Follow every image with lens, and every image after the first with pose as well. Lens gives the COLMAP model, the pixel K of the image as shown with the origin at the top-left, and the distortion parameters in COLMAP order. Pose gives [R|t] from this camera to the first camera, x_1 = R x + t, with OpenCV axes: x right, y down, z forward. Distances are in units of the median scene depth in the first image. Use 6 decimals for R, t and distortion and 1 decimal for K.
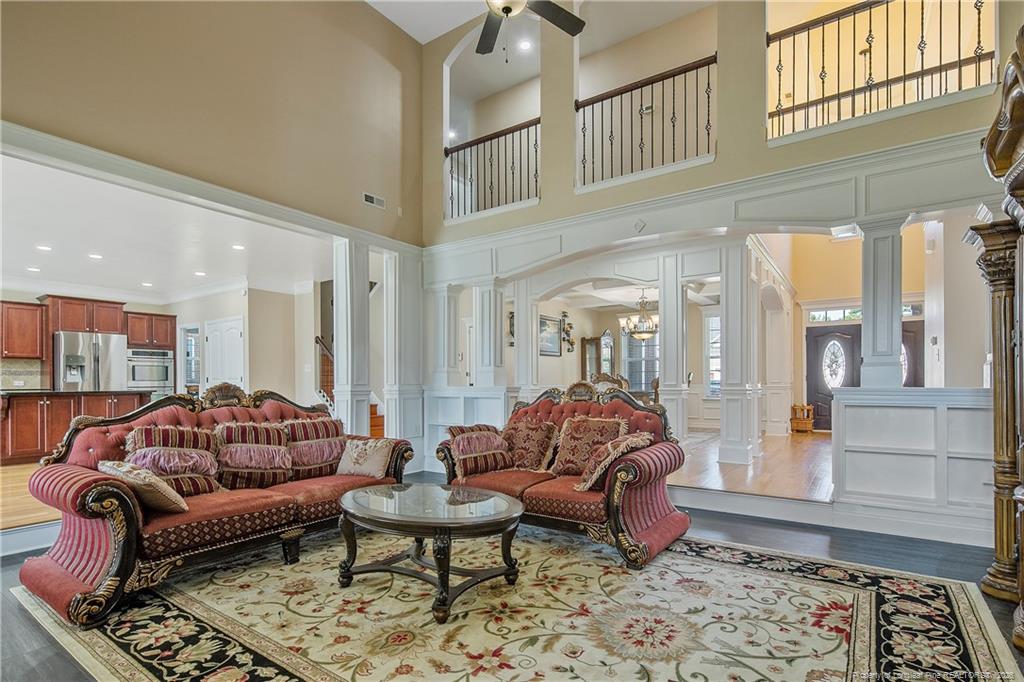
lens RADIAL K [[503.2, 0, 508.6], [0, 503.2, 375.3], [0, 0, 1]] dist [0.003483, -0.000620]
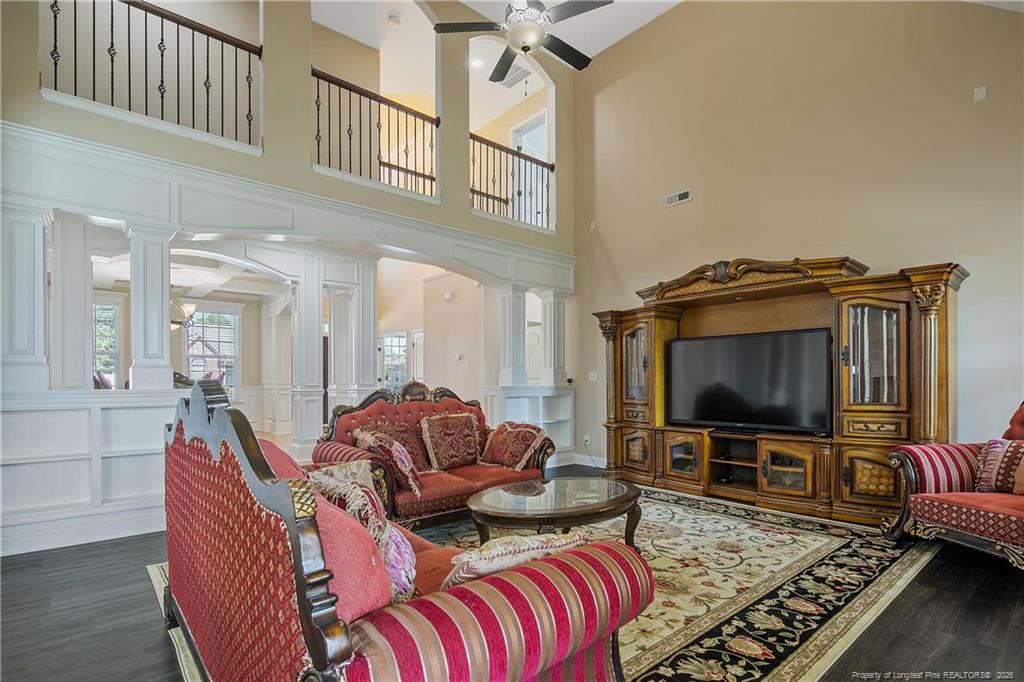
lens RADIAL K [[503.2, 0, 496.8], [0, 503.2, 386.0], [0, 0, 1]] dist [0.003483, -0.000620]
pose [[0.257030, -0.005856, 0.966386, -1.360895], [-0.012379, 0.999880, 0.009352, 0.014294], [-0.966324, -0.014366, 0.256926, 0.957871]]
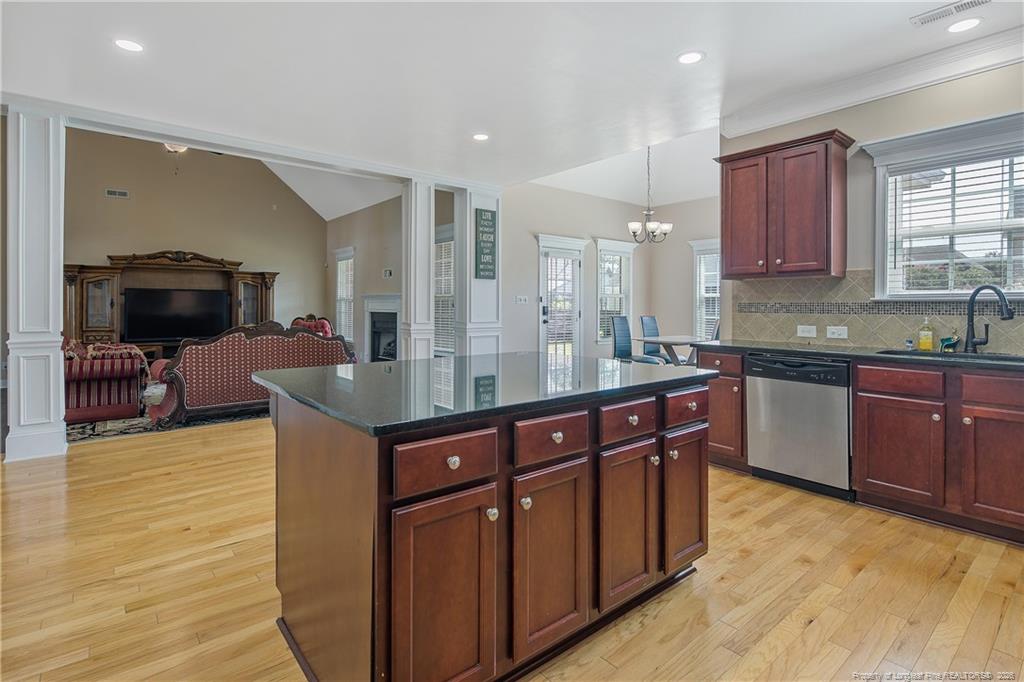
lens RADIAL K [[503.2, 0, 526.1], [0, 503.2, 307.5], [0, 0, 1]] dist [0.003483, -0.000620]
pose [[-0.969896, 0.001400, 0.243517, -1.932018], [-0.001805, 0.999915, -0.012937, 0.006859], [-0.243515, -0.012987, -0.969810, 2.154789]]
